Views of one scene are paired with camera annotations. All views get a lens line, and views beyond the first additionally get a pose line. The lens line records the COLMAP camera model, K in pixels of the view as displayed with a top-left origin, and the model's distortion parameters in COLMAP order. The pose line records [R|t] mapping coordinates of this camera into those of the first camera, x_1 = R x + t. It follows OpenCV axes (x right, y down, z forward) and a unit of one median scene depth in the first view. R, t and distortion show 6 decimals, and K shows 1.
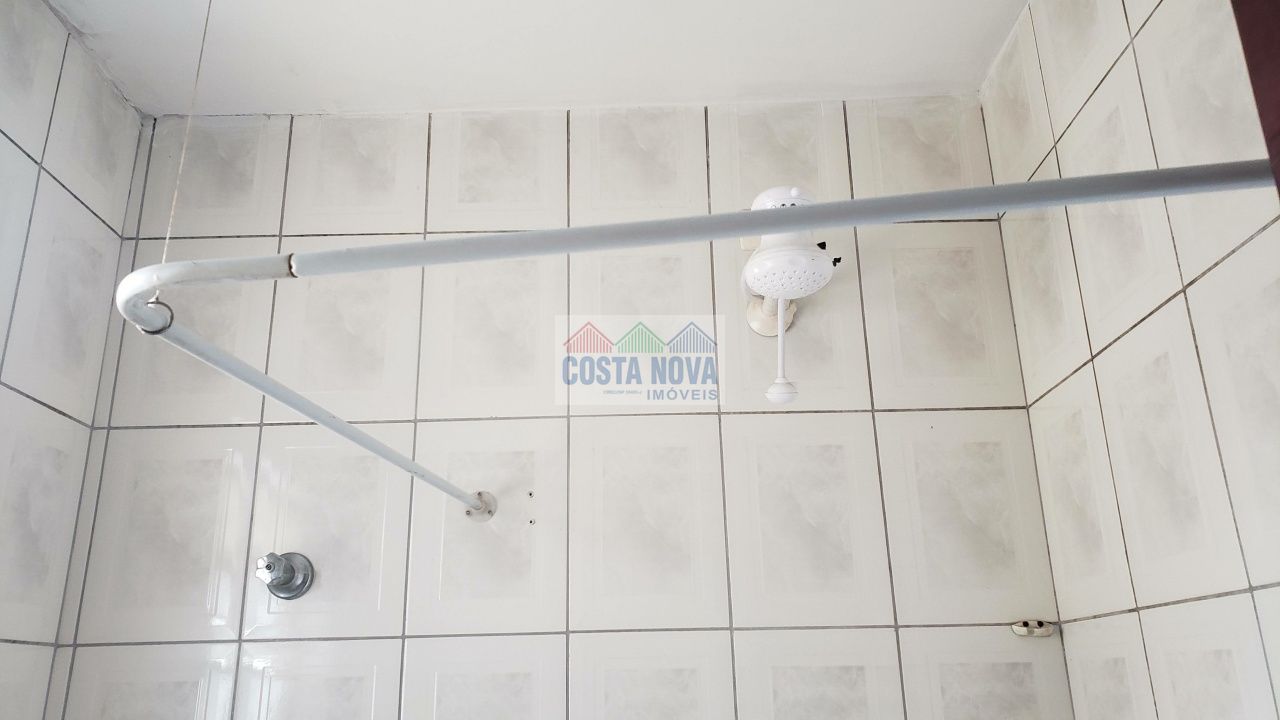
lens RADIAL K [[1005.3, 0, 619.4], [0, 1005.3, 360.1], [0, 0, 1]] dist [0.047180, -0.034575]
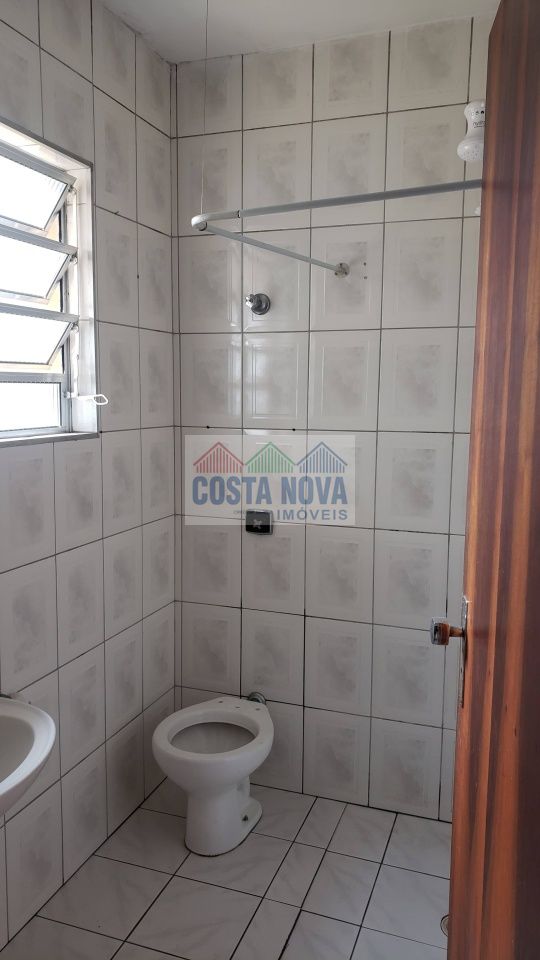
lens RADIAL K [[754.0, 0, 273.0], [0, 754.0, 487.2], [0, 0, 1]] dist [0.047180, -0.034575]
pose [[0.947889, 0.063099, -0.312291, 0.245475], [0.079631, 0.902162, 0.423985, -0.126989], [0.308490, -0.426759, 0.850124, -0.578372]]
